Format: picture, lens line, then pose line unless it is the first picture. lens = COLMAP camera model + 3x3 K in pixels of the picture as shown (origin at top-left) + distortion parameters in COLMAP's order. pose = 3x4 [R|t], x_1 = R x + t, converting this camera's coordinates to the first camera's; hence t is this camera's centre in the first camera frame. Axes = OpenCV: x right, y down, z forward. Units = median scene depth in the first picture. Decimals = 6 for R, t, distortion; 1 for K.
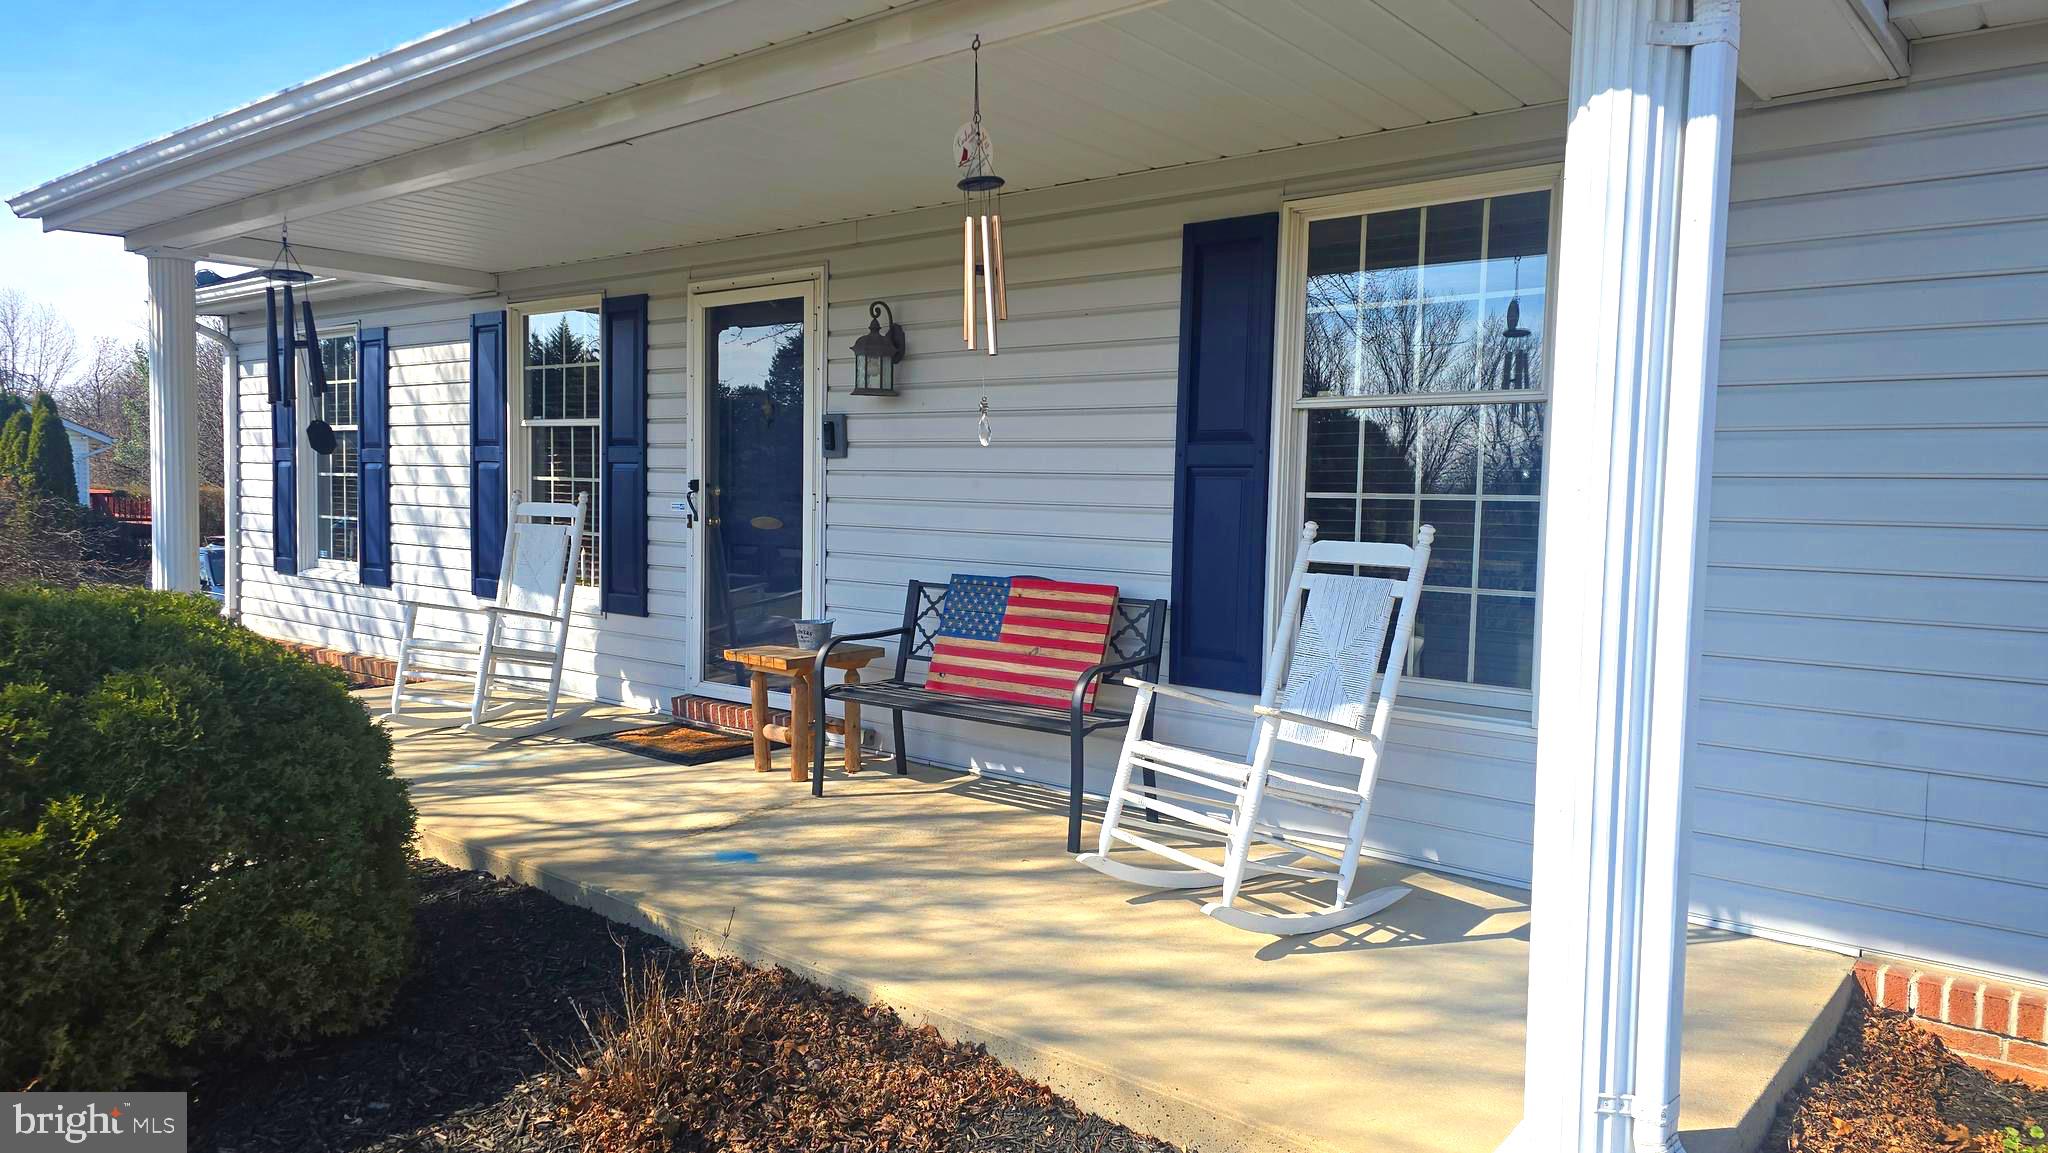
lens RADIAL K [[1356.0, 0, 1028.3], [0, 1356.0, 590.0], [0, 0, 1]] dist [0.041720, -0.000575]
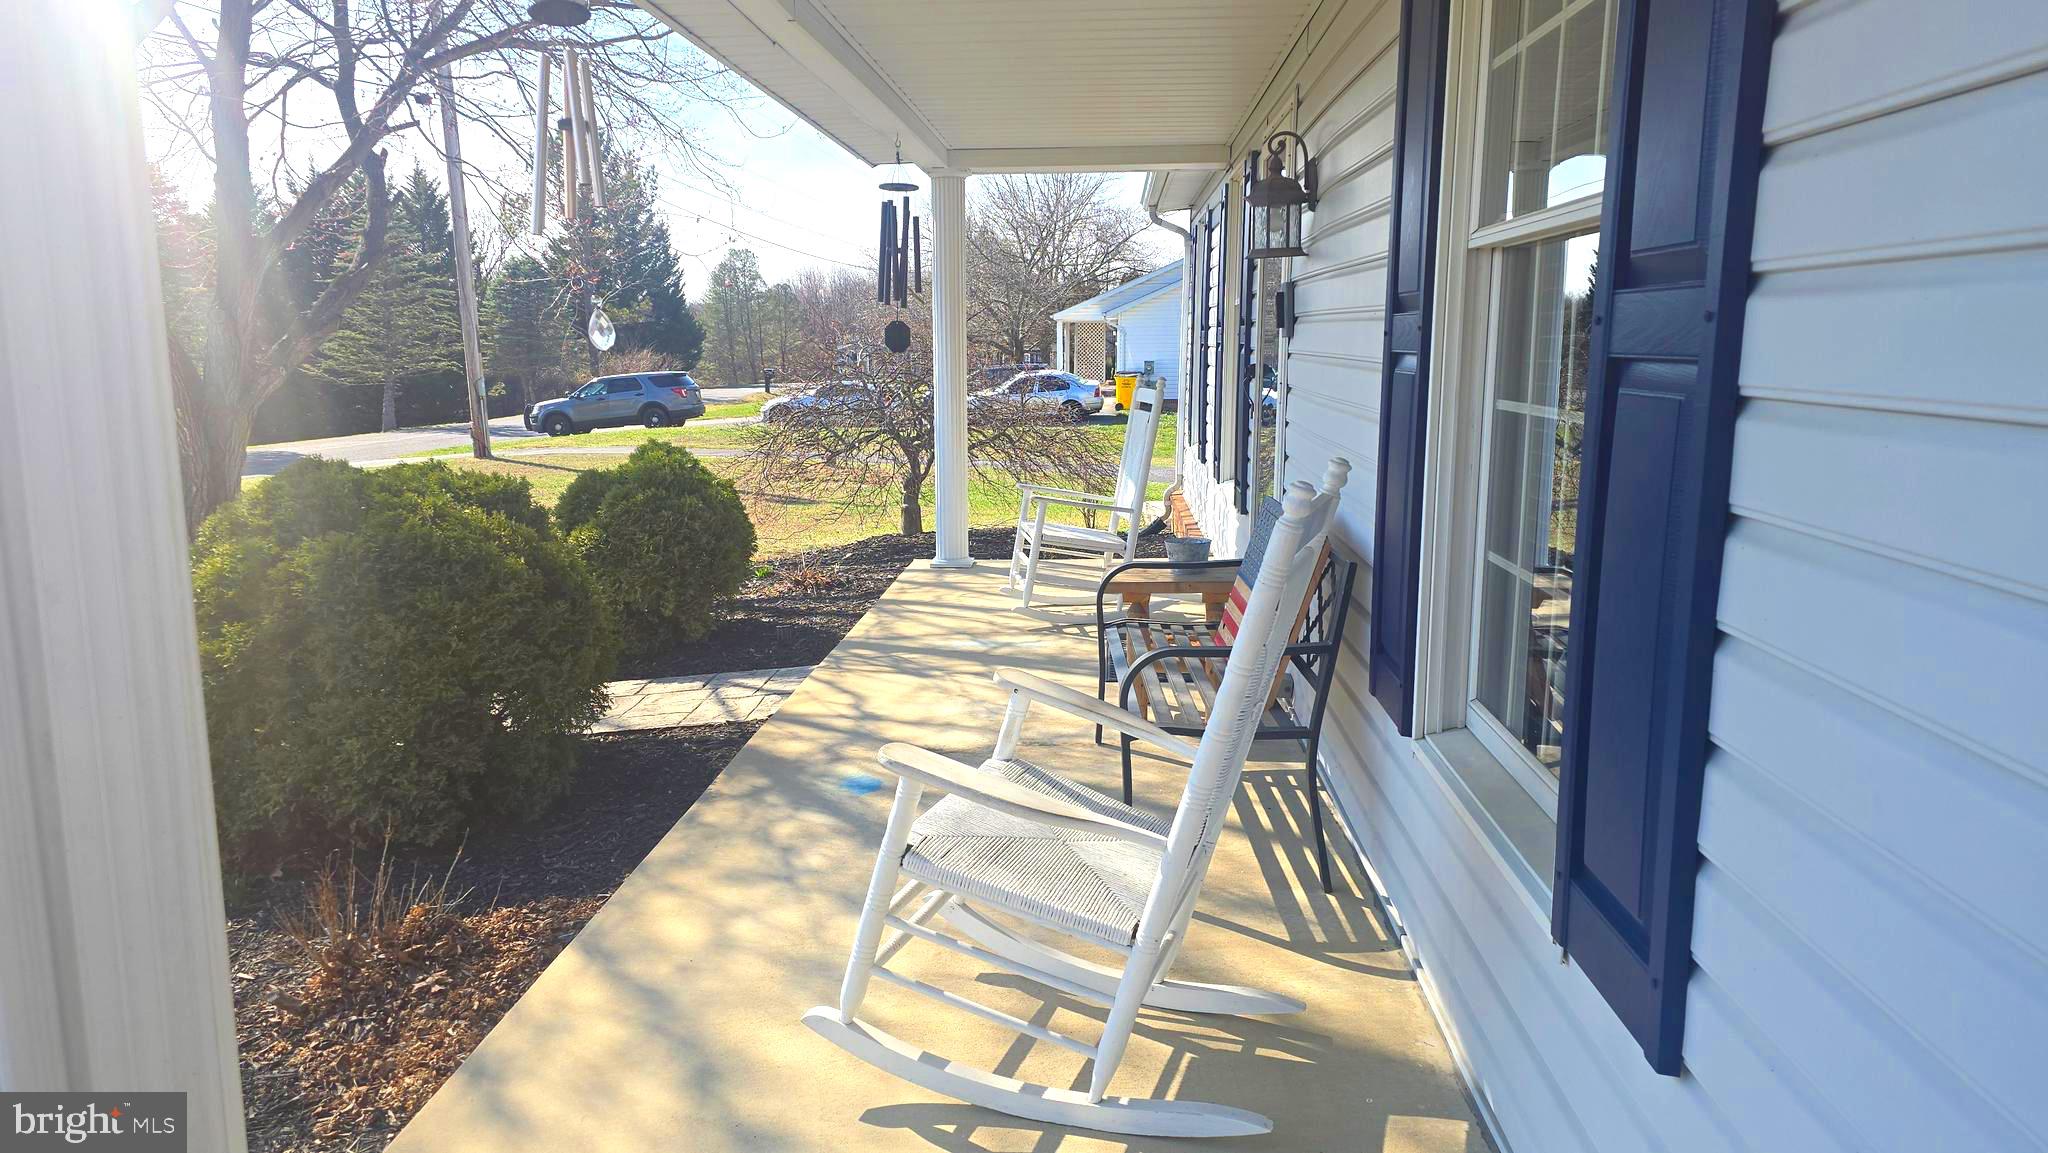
lens RADIAL K [[1356.0, 0, 1023.1], [0, 1356.0, 576.5], [0, 0, 1]] dist [0.041720, -0.000575]
pose [[0.576052, 0.109714, -0.810017, 0.640783], [-0.035093, 0.993357, 0.109590, -0.055675], [0.816659, -0.034704, 0.576076, 0.614745]]
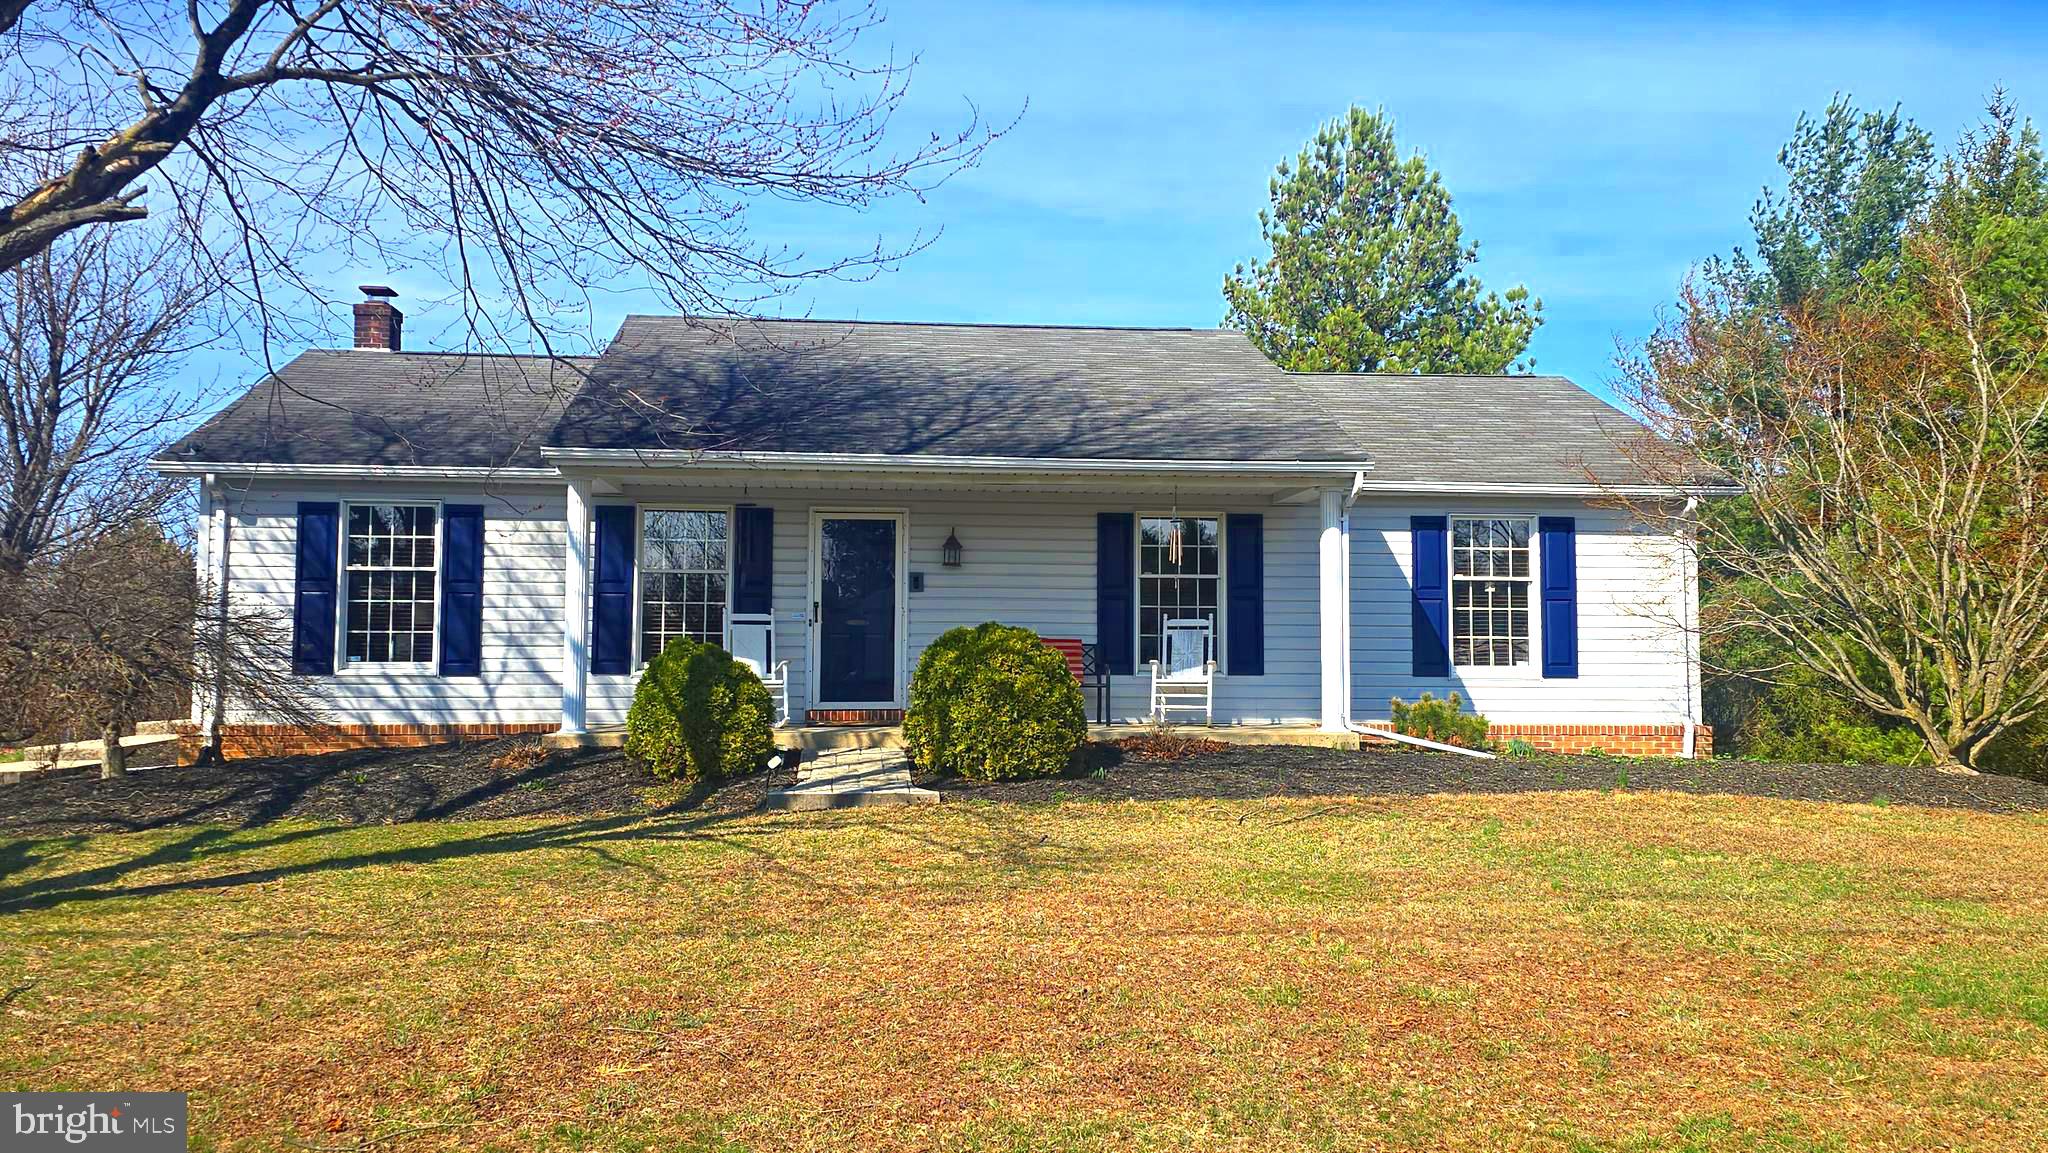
lens RADIAL K [[1356.0, 0, 1025.8], [0, 1356.0, 574.4], [0, 0, 1]] dist [0.041720, -0.000575]
pose [[0.729199, 0.008764, 0.684246, -1.381060], [0.058117, 0.995512, -0.074685, 0.046380], [-0.681830, 0.094227, 0.725417, -0.676065]]
